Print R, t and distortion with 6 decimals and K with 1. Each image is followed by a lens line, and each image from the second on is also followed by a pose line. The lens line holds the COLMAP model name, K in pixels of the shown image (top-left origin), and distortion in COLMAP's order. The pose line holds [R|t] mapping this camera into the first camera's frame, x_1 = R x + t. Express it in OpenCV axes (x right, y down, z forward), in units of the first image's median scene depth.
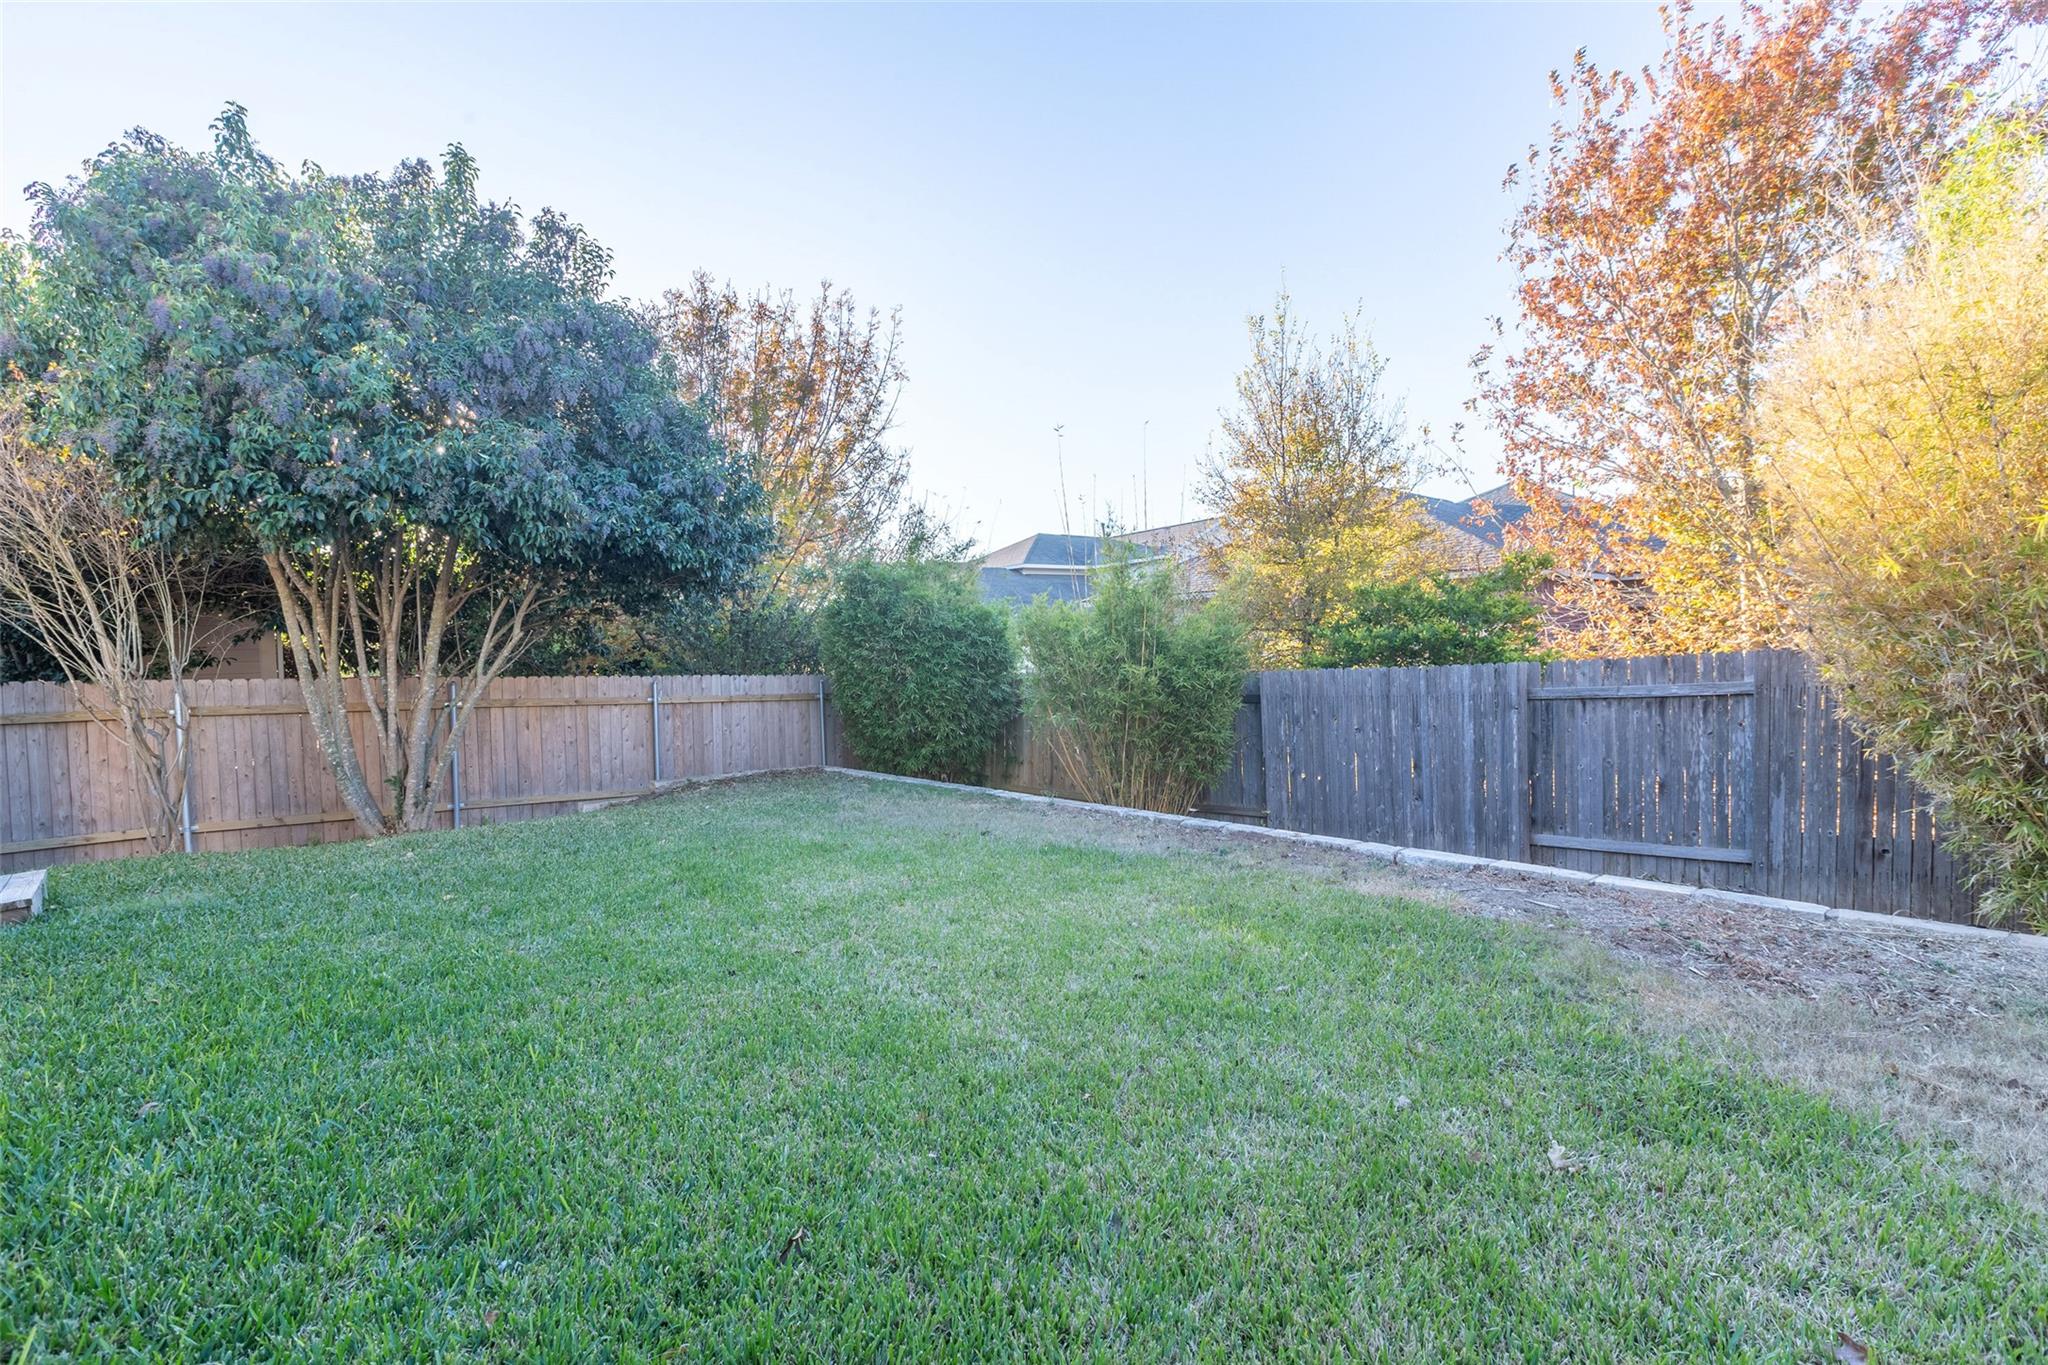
lens RADIAL K [[951.2, 0, 1024.0], [0, 951.2, 682.5], [0, 0, 1]] dist [-0.000123, 0.000399]
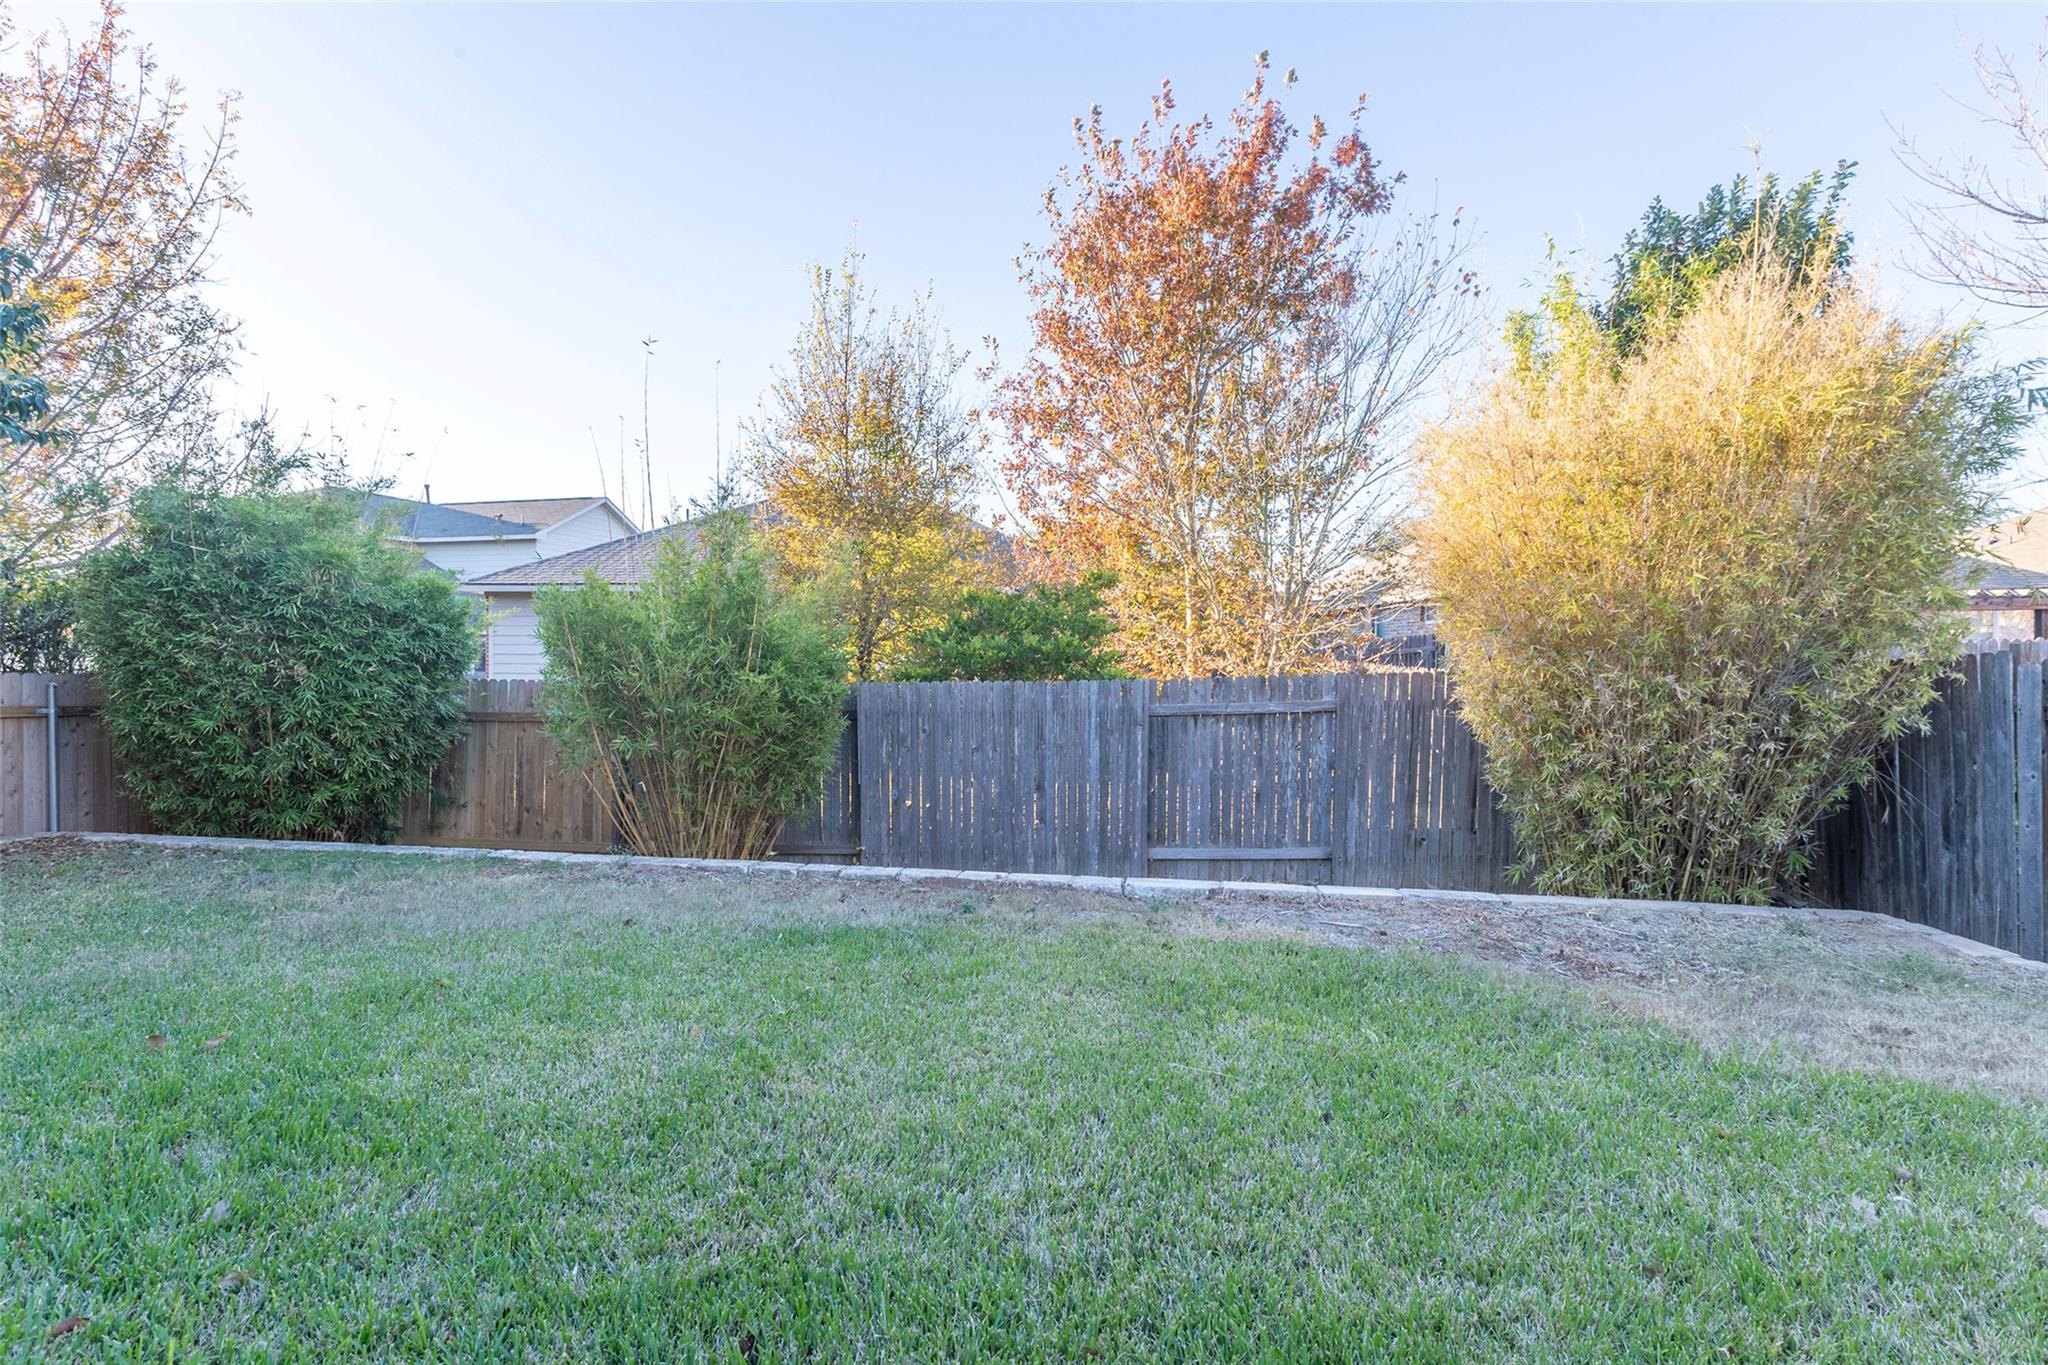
lens RADIAL K [[998.9, 0, 1024.0], [0, 998.9, 682.5], [0, 0, 1]] dist [-0.000827, 0.000578]
pose [[0.766449, 0.017256, 0.642073, -0.209435], [-0.011095, 0.999846, -0.013626, -0.001549], [-0.642209, 0.003320, 0.766523, 0.220955]]
